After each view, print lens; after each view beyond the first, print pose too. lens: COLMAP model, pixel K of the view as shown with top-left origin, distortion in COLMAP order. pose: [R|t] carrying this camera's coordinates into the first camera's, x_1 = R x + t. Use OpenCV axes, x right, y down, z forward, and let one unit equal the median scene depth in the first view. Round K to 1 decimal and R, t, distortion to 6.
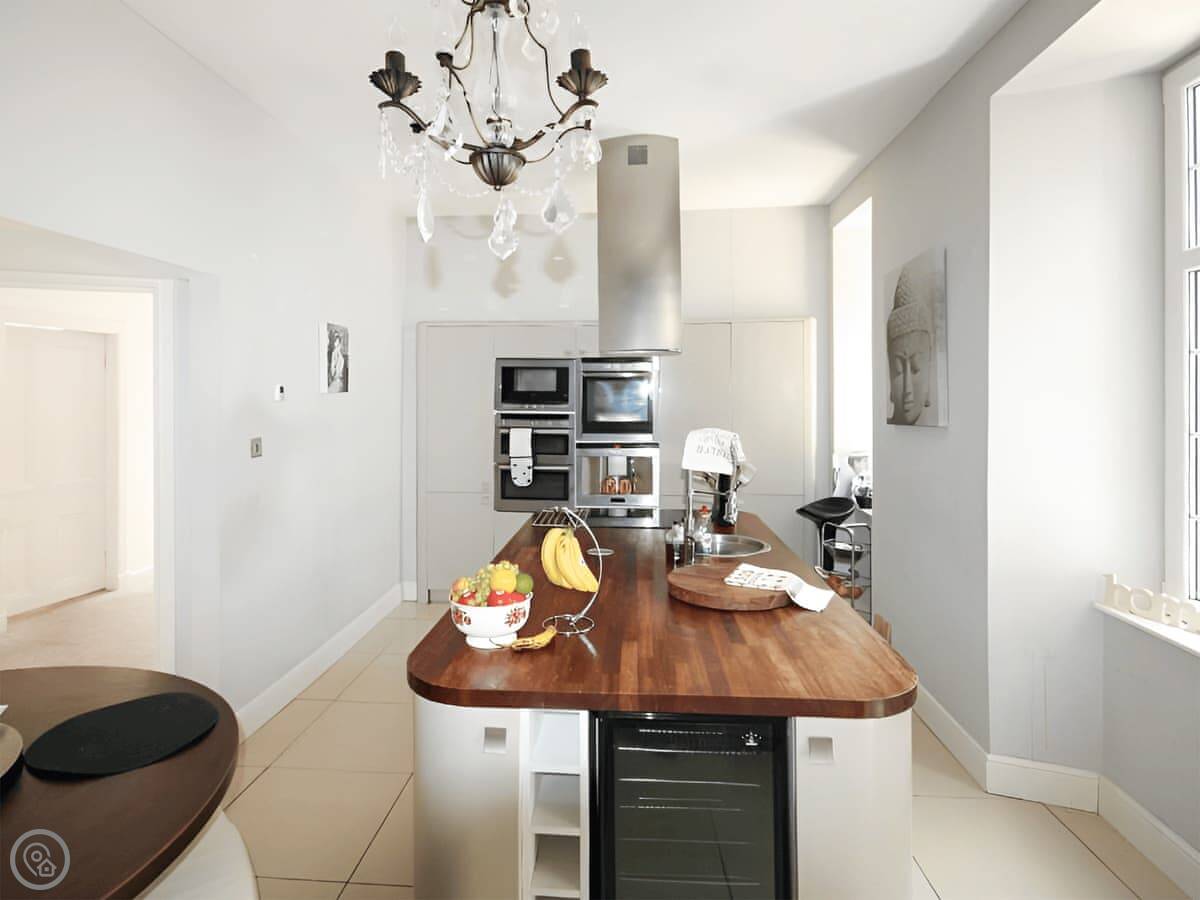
lens RADIAL K [[680.6, 0, 600.2], [0, 680.6, 393.3], [0, 0, 1]] dist [-0.003551, -0.000027]
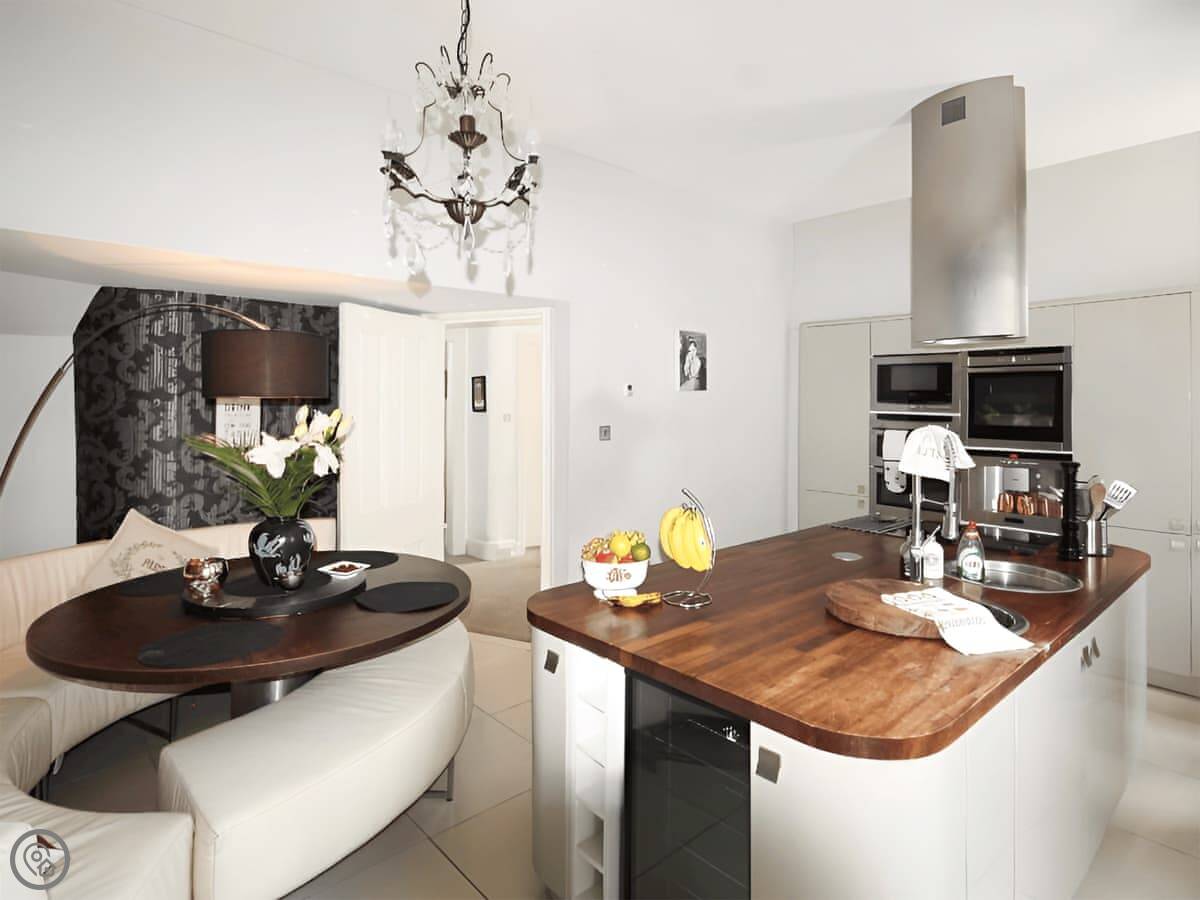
lens RADIAL K [[680.6, 0, 600.2], [0, 680.6, 393.3], [0, 0, 1]] dist [-0.003551, -0.000027]
pose [[0.717832, -0.001500, -0.696215, 0.290511], [-0.004068, 0.999972, -0.006350, 0.011135], [0.696204, 0.007390, 0.717805, 0.064699]]
